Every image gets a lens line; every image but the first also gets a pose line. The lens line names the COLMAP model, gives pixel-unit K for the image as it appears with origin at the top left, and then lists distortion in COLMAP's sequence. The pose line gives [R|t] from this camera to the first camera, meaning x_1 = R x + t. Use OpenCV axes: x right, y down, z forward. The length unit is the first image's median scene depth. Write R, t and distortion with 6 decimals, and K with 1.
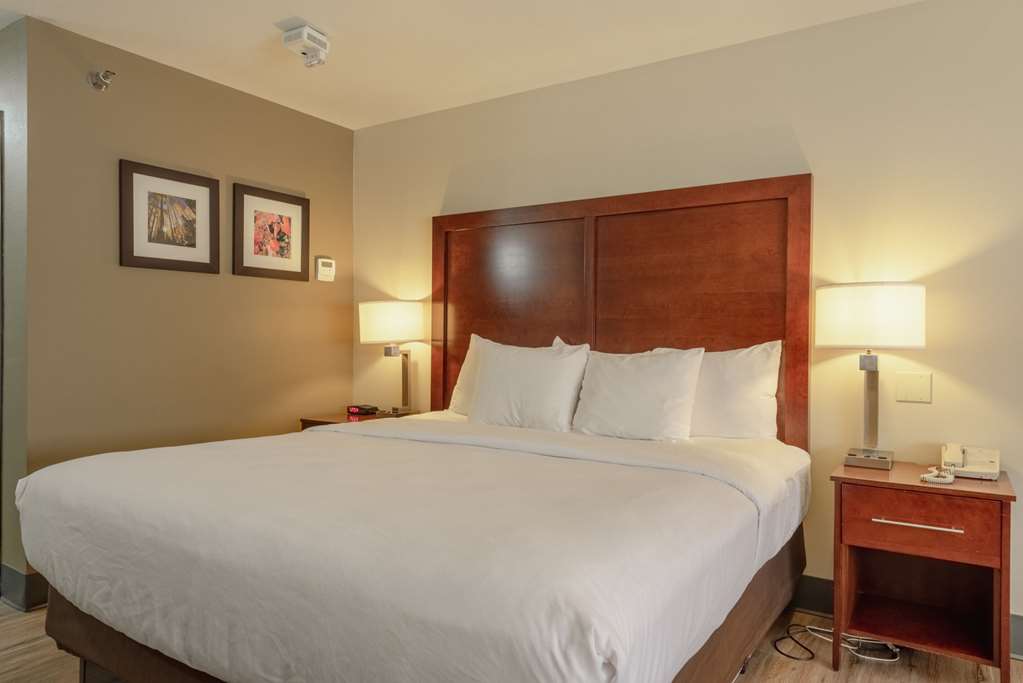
lens RADIAL K [[671.4, 0, 511.5], [0, 671.4, 341.5], [0, 0, 1]] dist [0.026365, 0.000927]
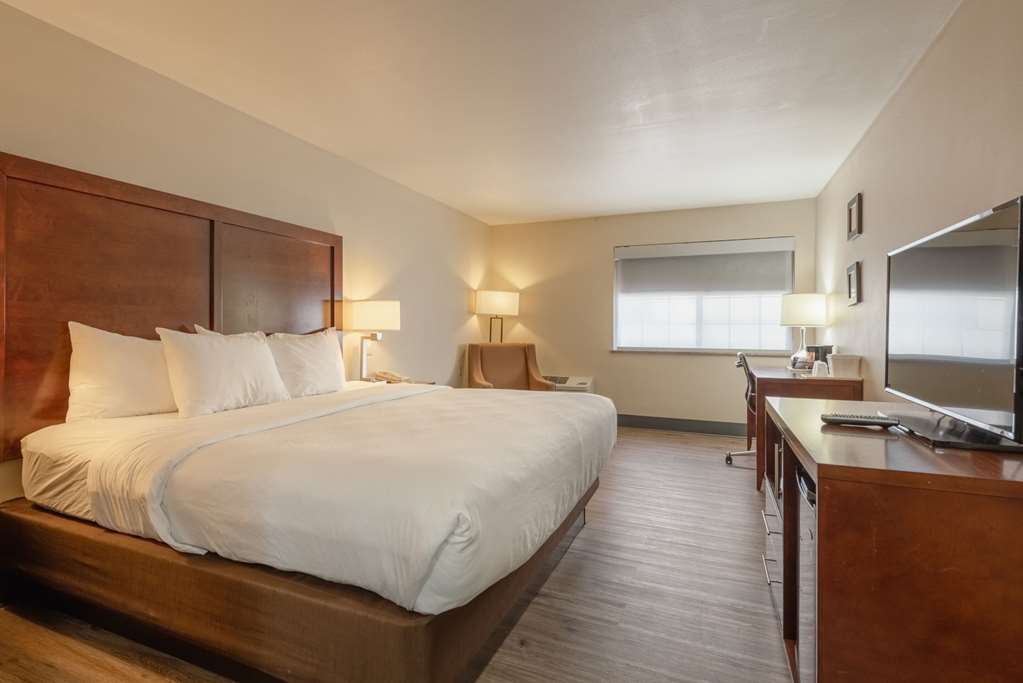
lens RADIAL K [[496.6, 0, 511.9], [0, 496.6, 327.7], [0, 0, 1]] dist [0.001769, -0.000135]
pose [[-0.190075, -0.010638, 0.981712, -0.764747], [0.001311, 0.999938, 0.011089, -0.009822], [-0.981769, 0.003395, -0.190049, 0.618298]]
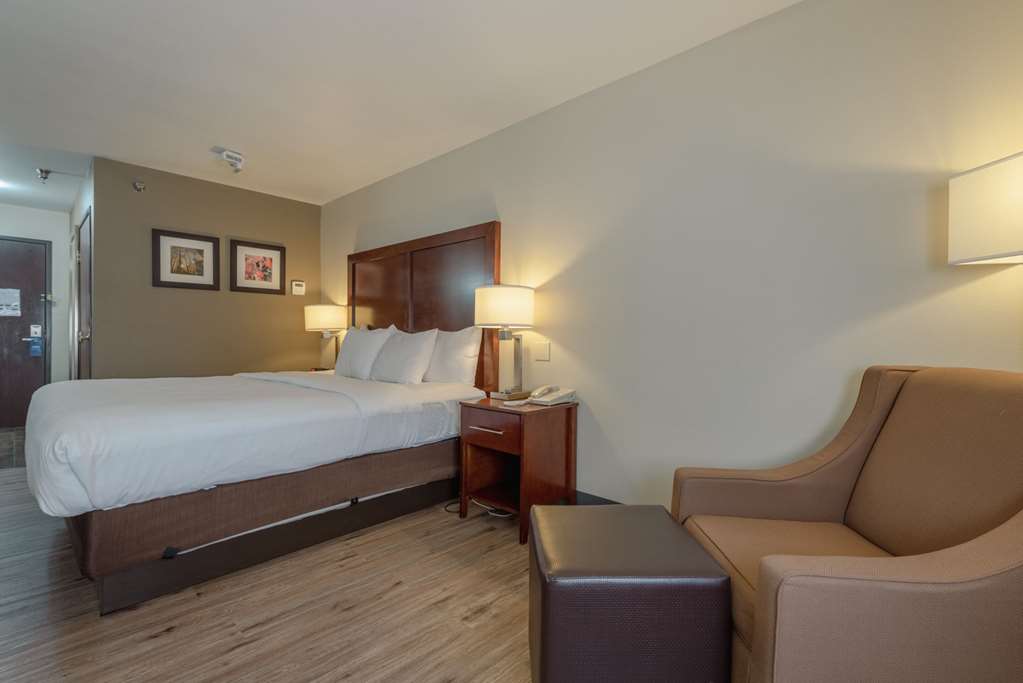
lens RADIAL K [[458.6, 0, 511.5], [0, 458.6, 341.5], [0, 0, 1]] dist [0.018423, 0.000055]
pose [[0.984230, 0.001508, -0.176888, 0.528794], [-0.001945, 0.999995, -0.002298, 0.034506], [0.176884, 0.002606, 0.984228, -0.061305]]
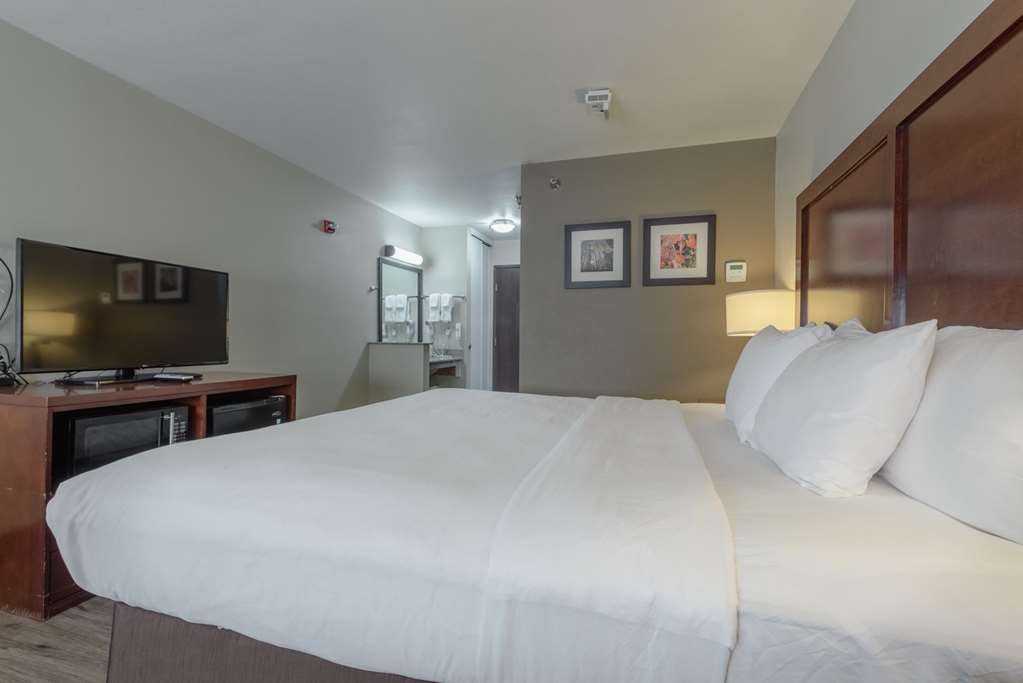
lens RADIAL K [[458.6, 0, 511.5], [0, 458.6, 341.5], [0, 0, 1]] dist [0.018423, 0.000055]
pose [[0.270232, -0.003277, -0.962790, 0.417440], [-0.019211, 0.999777, -0.008795, 0.027024], [0.962604, 0.020873, 0.270109, 0.493508]]
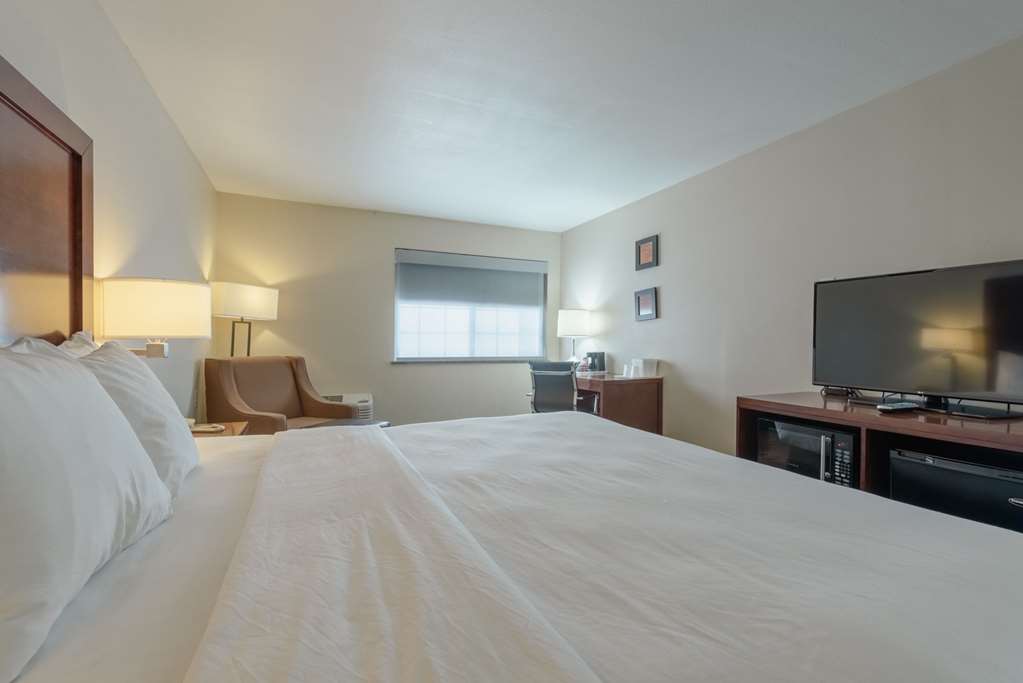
lens RADIAL K [[458.6, 0, 511.5], [0, 458.6, 341.5], [0, 0, 1]] dist [0.018423, 0.000055]
pose [[-0.843175, -0.018911, 0.537307, -0.277761], [-0.012915, 0.999805, 0.014922, -0.002251], [-0.537484, 0.005642, -0.843255, 0.942202]]
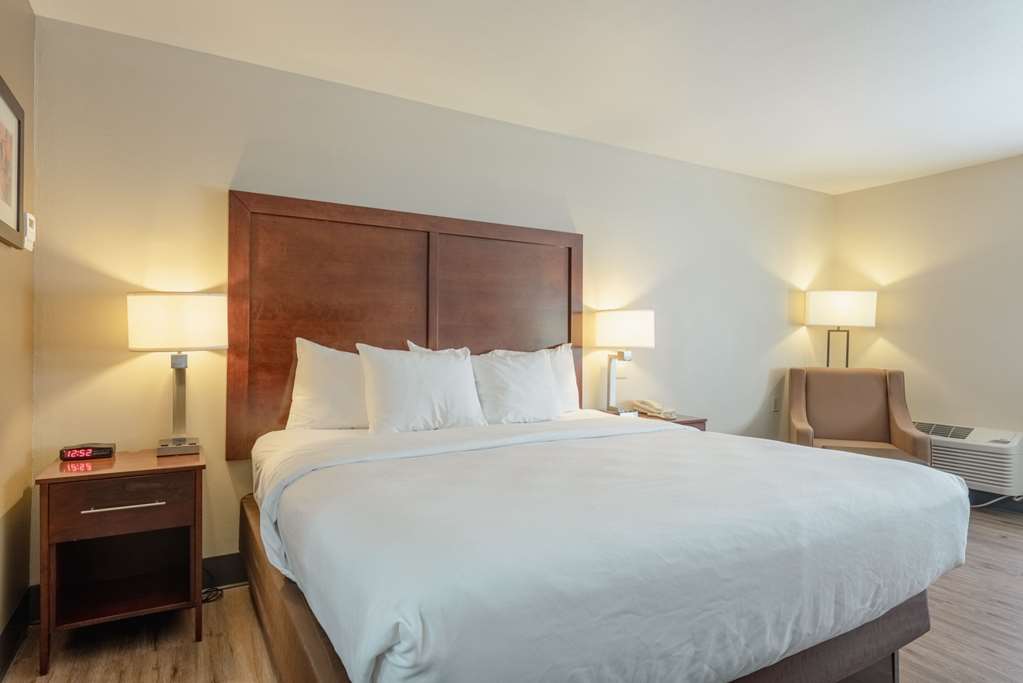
lens RADIAL K [[585.2, 0, 511.5], [0, 585.2, 341.5], [0, 0, 1]] dist [0.017241, -0.001550]
pose [[0.445987, -0.004290, 0.895029, -0.640265], [0.004949, 0.999985, 0.002327, -0.006604], [-0.895026, 0.003391, 0.446001, 0.422925]]
